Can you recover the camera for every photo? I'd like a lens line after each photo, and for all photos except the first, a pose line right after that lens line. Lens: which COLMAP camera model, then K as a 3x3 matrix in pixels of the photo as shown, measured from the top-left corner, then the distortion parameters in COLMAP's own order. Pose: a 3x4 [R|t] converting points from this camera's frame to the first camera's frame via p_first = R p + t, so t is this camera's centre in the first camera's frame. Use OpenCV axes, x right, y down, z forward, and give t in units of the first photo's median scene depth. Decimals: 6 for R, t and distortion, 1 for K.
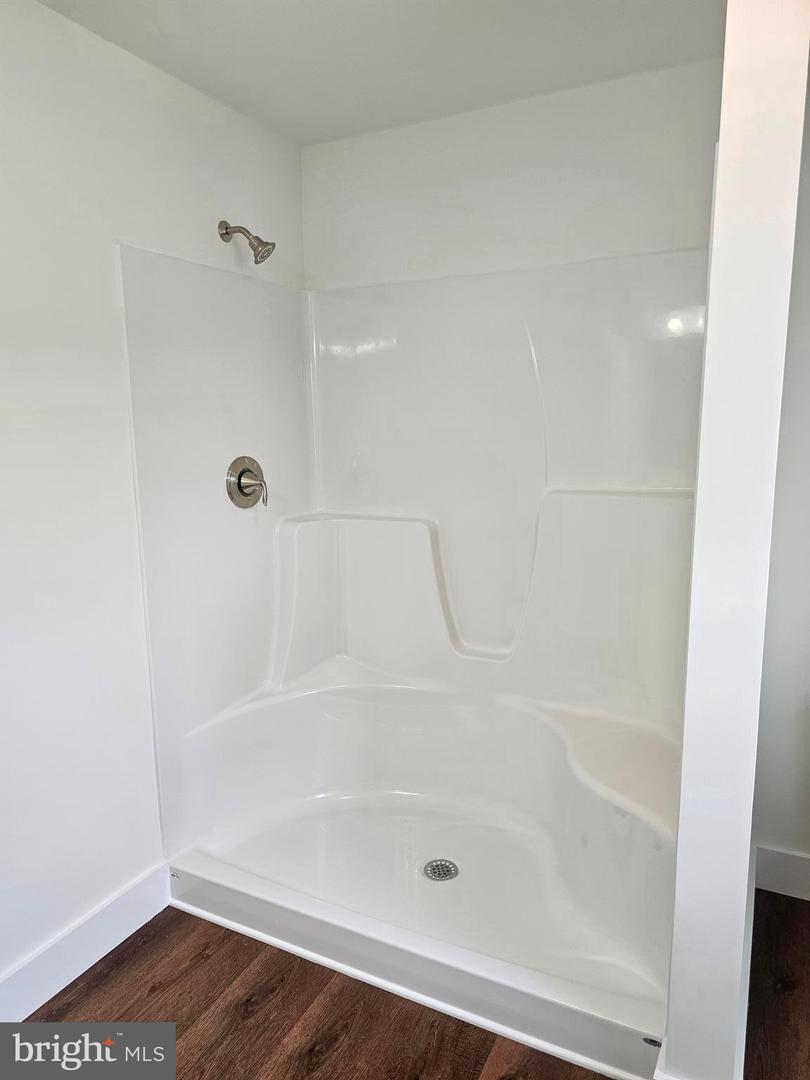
lens RADIAL K [[721.3, 0, 410.8], [0, 721.3, 539.6], [0, 0, 1]] dist [0.051864, -0.046281]
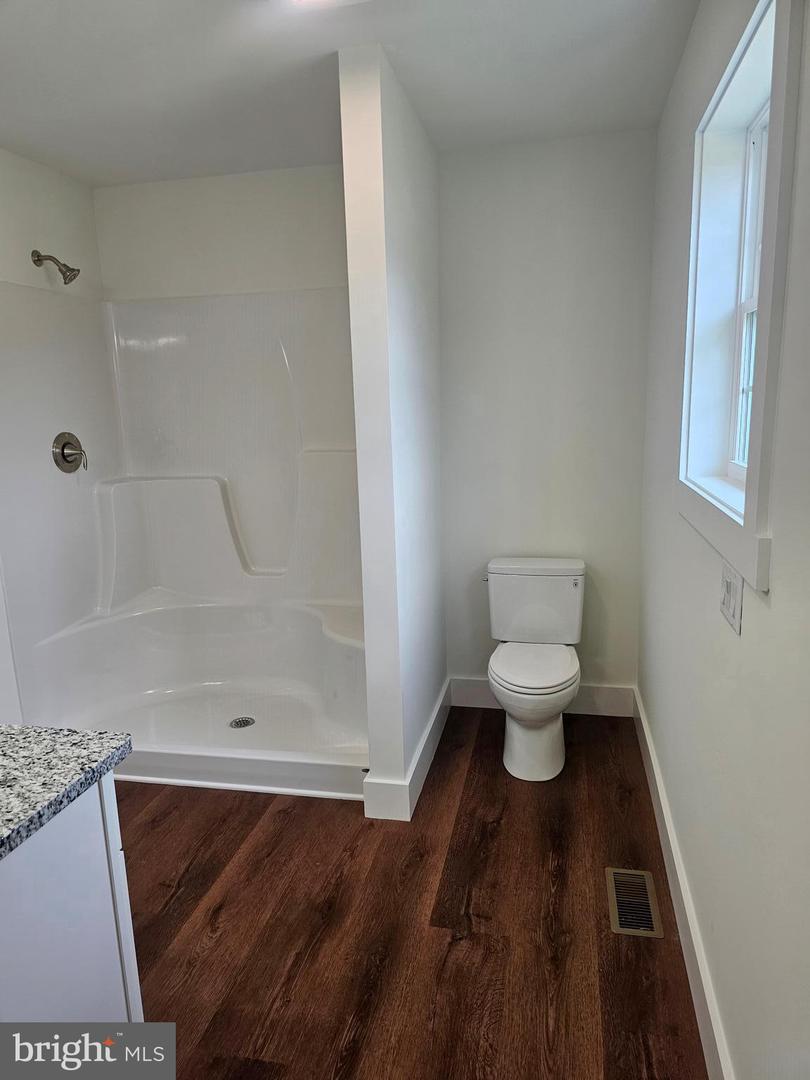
lens RADIAL K [[721.3, 0, 405.7], [0, 721.3, 546.1], [0, 0, 1]] dist [0.051864, -0.046281]
pose [[0.968940, -0.066609, 0.238156, 0.034644], [0.055889, 0.997108, 0.051490, 0.053840], [-0.240897, -0.036581, 0.969861, -0.408805]]
